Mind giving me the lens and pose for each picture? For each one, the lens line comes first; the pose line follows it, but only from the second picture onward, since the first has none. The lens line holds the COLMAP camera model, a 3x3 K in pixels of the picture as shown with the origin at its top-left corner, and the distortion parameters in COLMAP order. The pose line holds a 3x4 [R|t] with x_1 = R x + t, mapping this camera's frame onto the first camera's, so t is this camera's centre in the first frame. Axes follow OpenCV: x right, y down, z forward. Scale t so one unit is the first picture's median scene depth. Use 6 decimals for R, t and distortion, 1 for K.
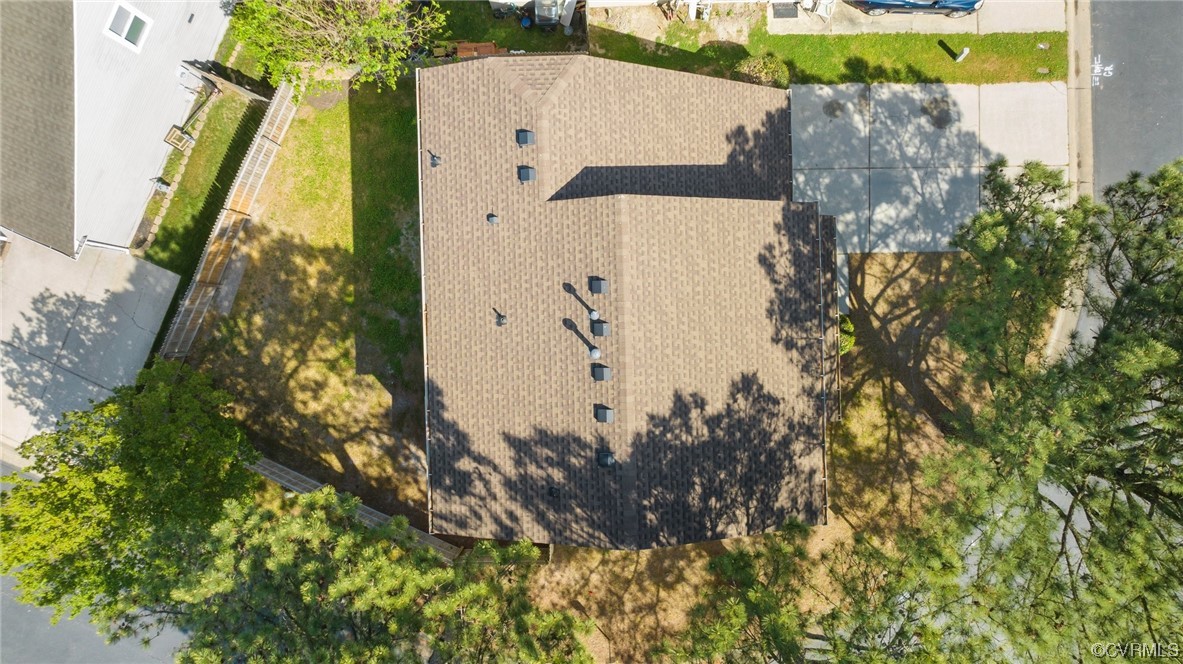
lens RADIAL K [[842.2, 0, 583.0], [0, 842.2, 331.0], [0, 0, 1]] dist [-0.021032, -0.006823]
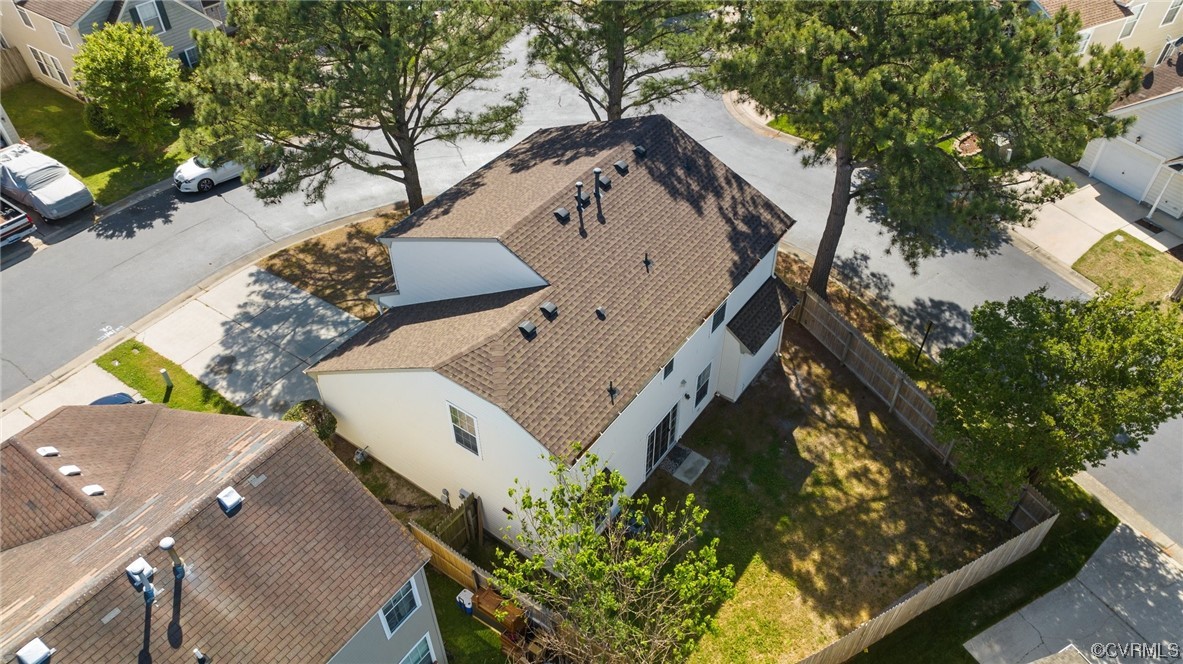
lens RADIAL K [[842.2, 0, 588.5], [0, 842.2, 333.1], [0, 0, 1]] dist [-0.021032, -0.006823]
pose [[-0.796283, -0.388899, 0.463349, -0.450784], [0.604280, -0.546724, 0.579602, -0.583086], [0.027917, 0.741520, 0.670350, 0.237068]]
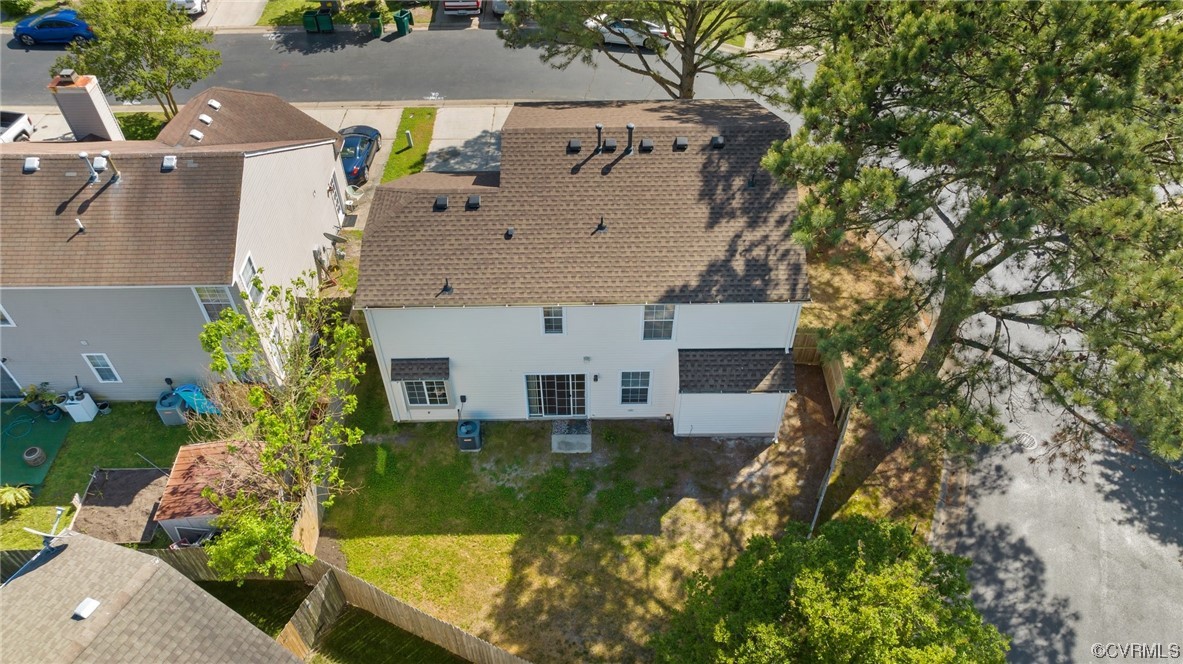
lens RADIAL K [[842.2, 0, 585.4], [0, 842.2, 333.3], [0, 0, 1]] dist [-0.021032, -0.006823]
pose [[0.016078, -0.699275, 0.714672, -0.743914], [0.999795, 0.002468, -0.020078, -0.009594], [0.012276, 0.714848, 0.699172, 0.251180]]
